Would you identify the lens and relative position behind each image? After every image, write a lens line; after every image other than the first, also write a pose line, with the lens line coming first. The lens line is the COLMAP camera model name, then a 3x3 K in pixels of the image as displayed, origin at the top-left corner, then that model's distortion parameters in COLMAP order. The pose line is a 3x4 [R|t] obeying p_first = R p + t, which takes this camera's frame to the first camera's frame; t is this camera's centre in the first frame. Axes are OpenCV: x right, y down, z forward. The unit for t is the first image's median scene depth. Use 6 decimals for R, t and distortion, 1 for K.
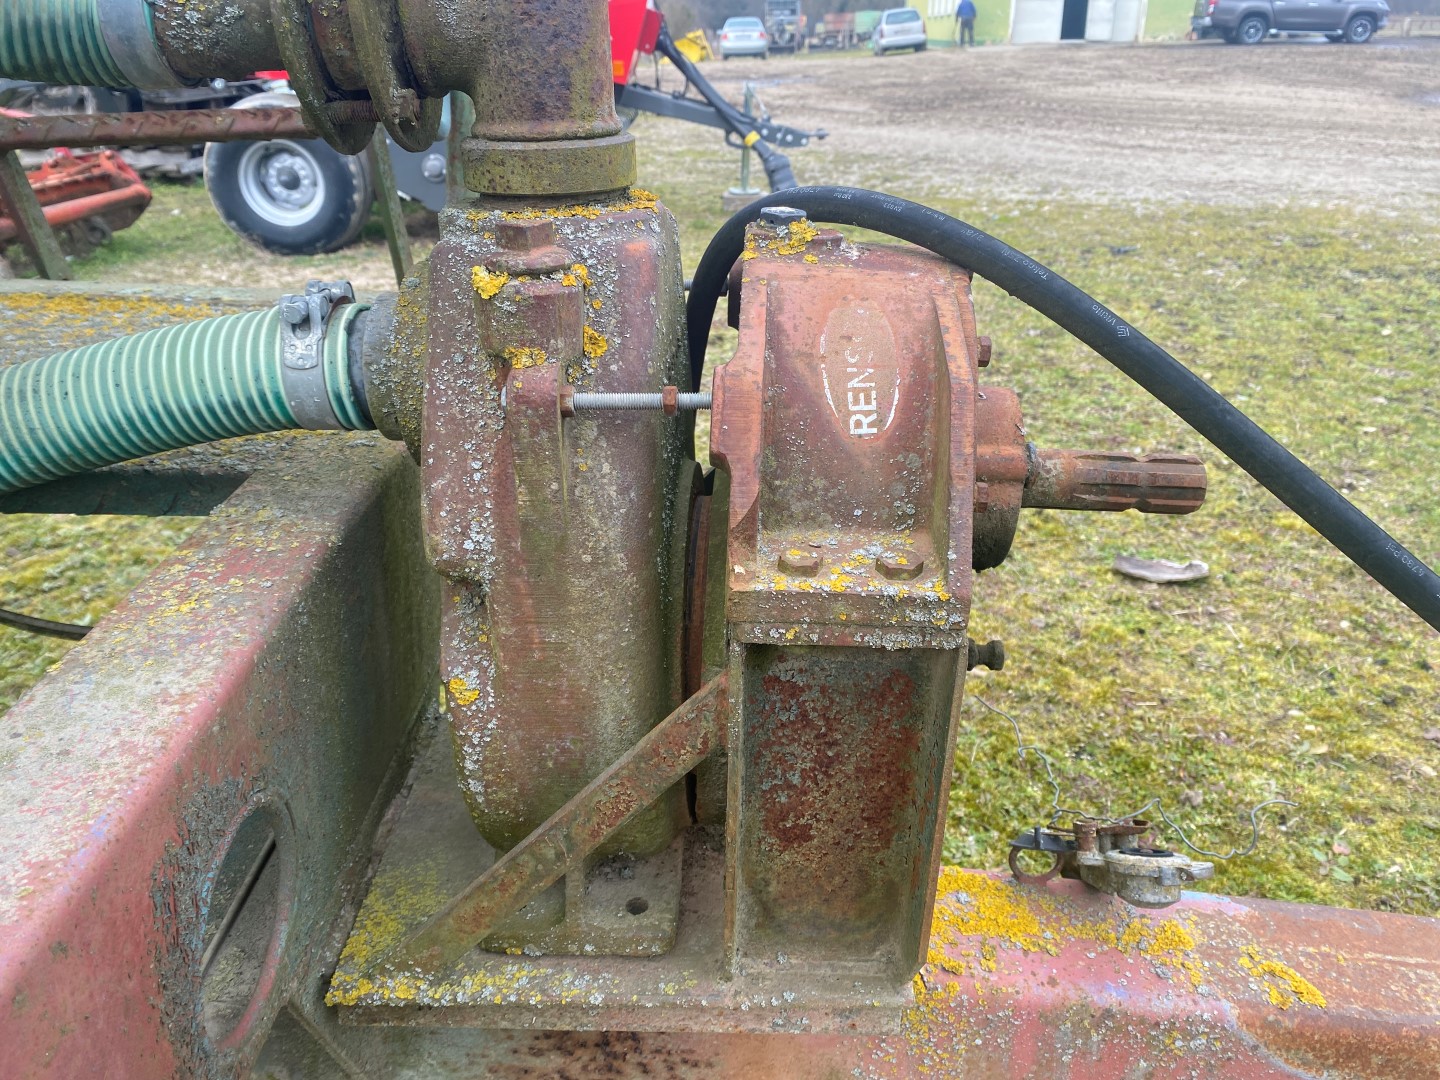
lens RADIAL K [[1092.1, 0, 720.3], [0, 1092.1, 534.2], [0, 0, 1]] dist [0.038785, -0.055563]
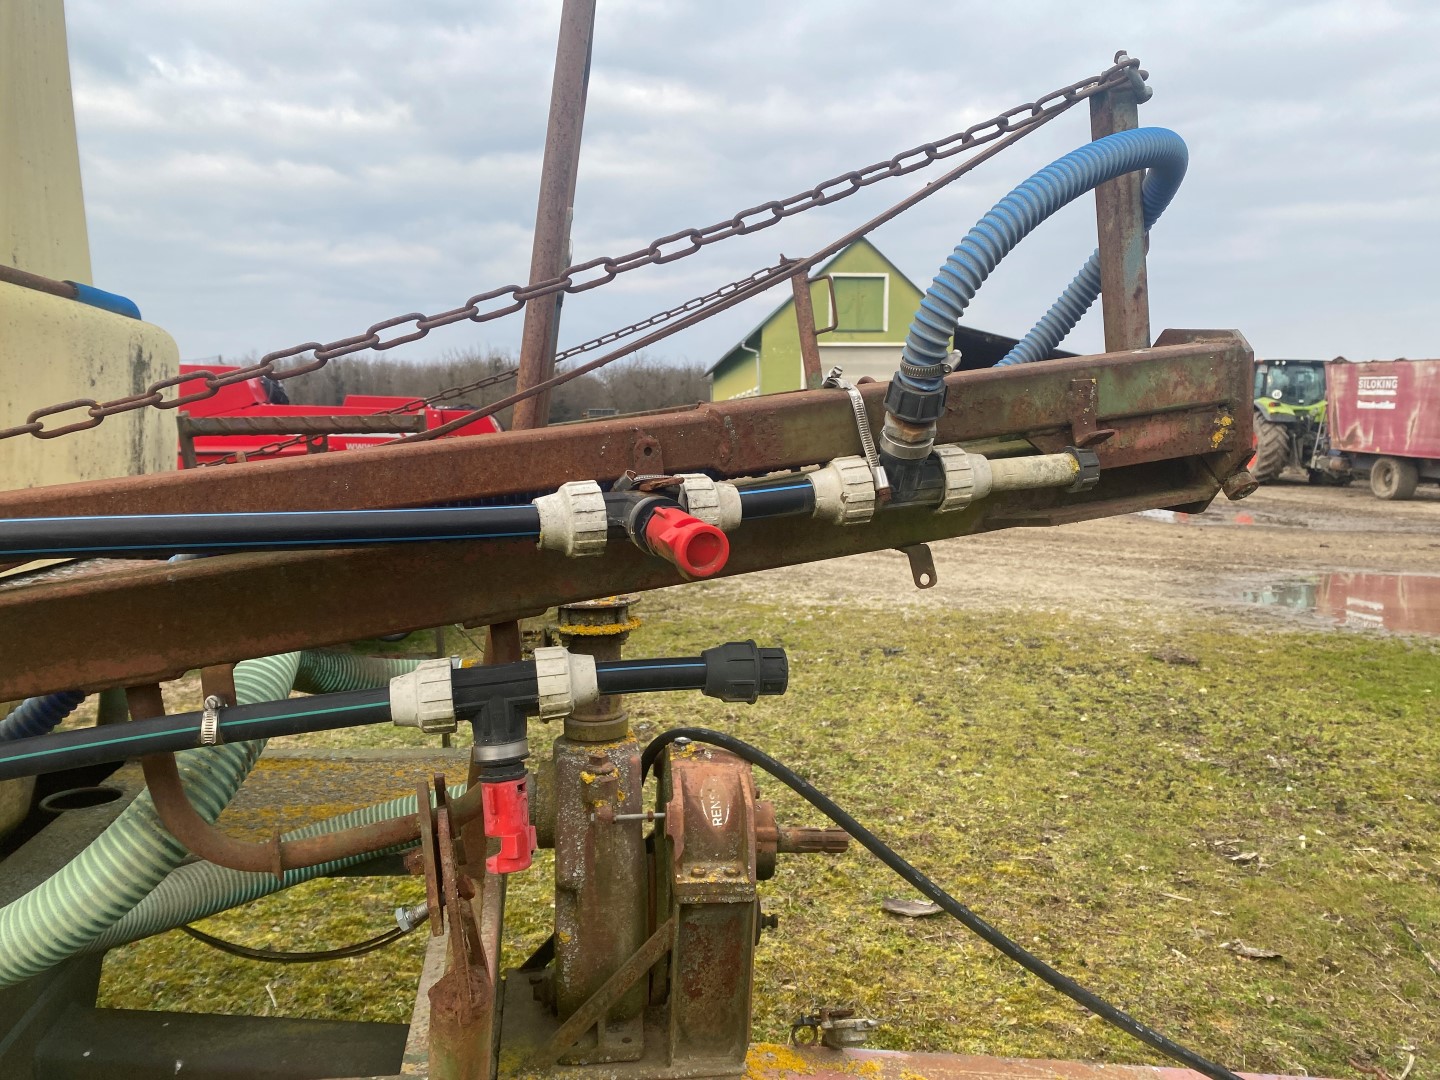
lens RADIAL K [[1092.1, 0, 730.7], [0, 1092.1, 546.9], [0, 0, 1]] dist [0.038785, -0.055563]
pose [[0.985220, 0.005519, 0.171204, -0.090789], [0.049324, 0.948006, -0.314407, 0.032525], [-0.164037, 0.318205, 0.933722, -0.525509]]
